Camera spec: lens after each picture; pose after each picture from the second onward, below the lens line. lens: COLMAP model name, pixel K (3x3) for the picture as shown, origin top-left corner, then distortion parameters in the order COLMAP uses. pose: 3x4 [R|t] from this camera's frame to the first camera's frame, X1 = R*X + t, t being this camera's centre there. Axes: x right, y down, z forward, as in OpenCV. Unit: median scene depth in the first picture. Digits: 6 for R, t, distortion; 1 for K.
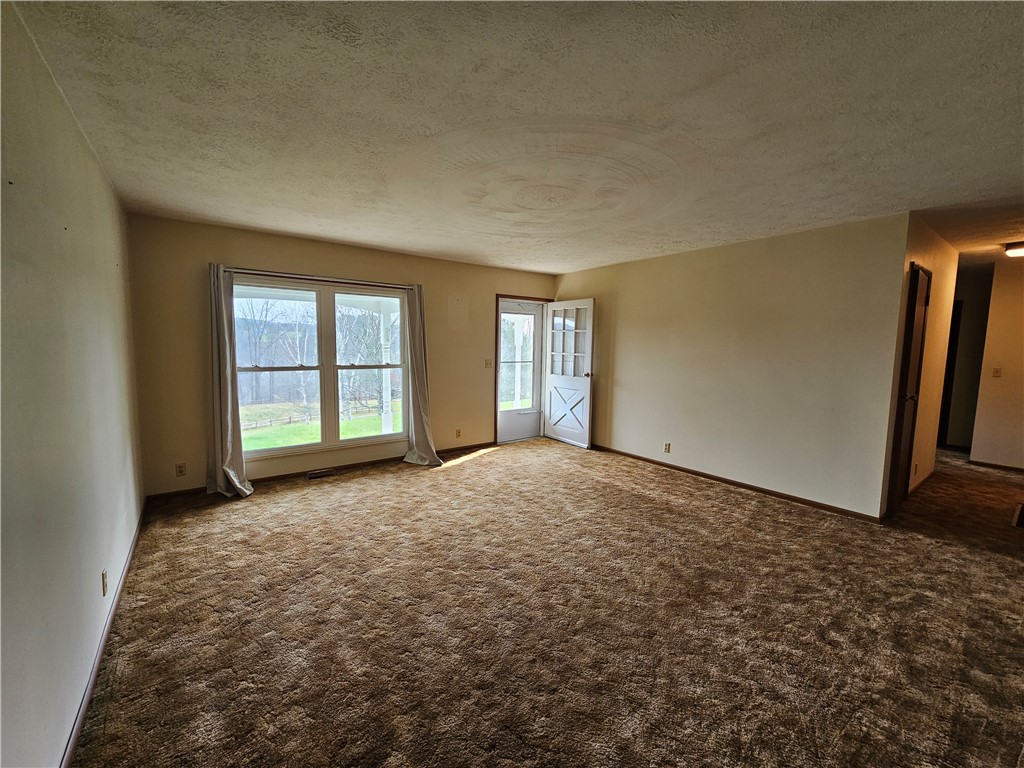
lens RADIAL K [[417.2, 0, 508.3], [0, 417.2, 382.6], [0, 0, 1]] dist [0.002966, -0.000028]
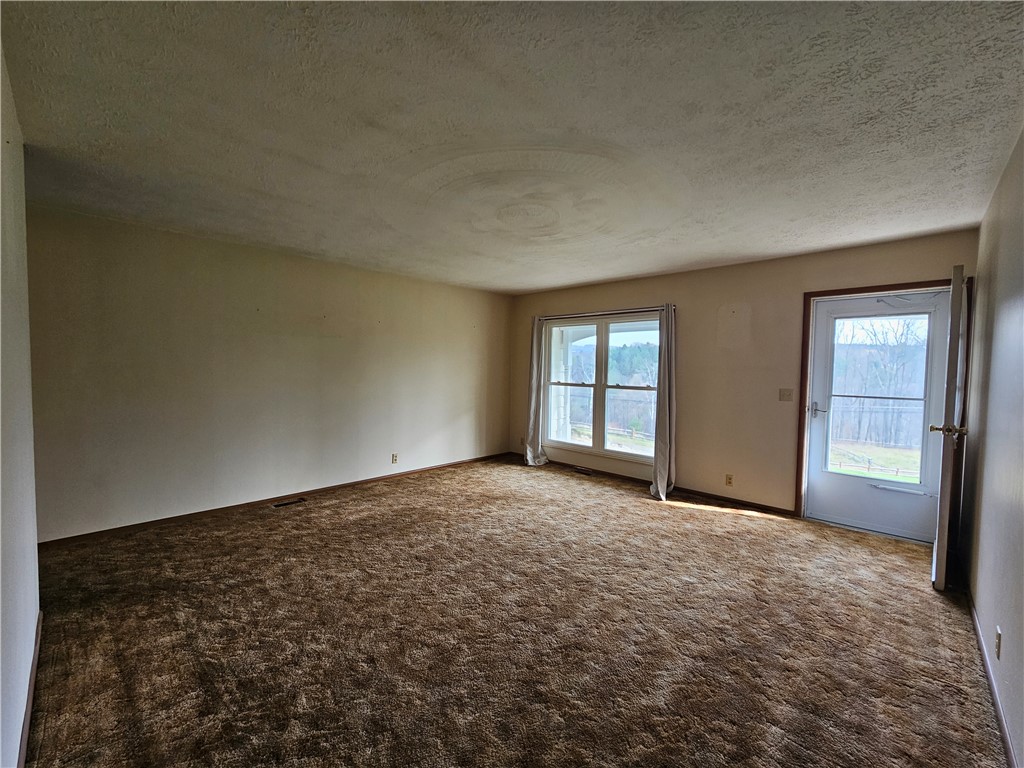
lens RADIAL K [[417.2, 0, 508.8], [0, 417.2, 383.4], [0, 0, 1]] dist [0.002966, -0.000028]
pose [[0.168619, 0.030433, -0.985211, 0.727376], [-0.105521, 0.994337, 0.012655, -0.031657], [0.980017, 0.101827, 0.170876, 0.549873]]
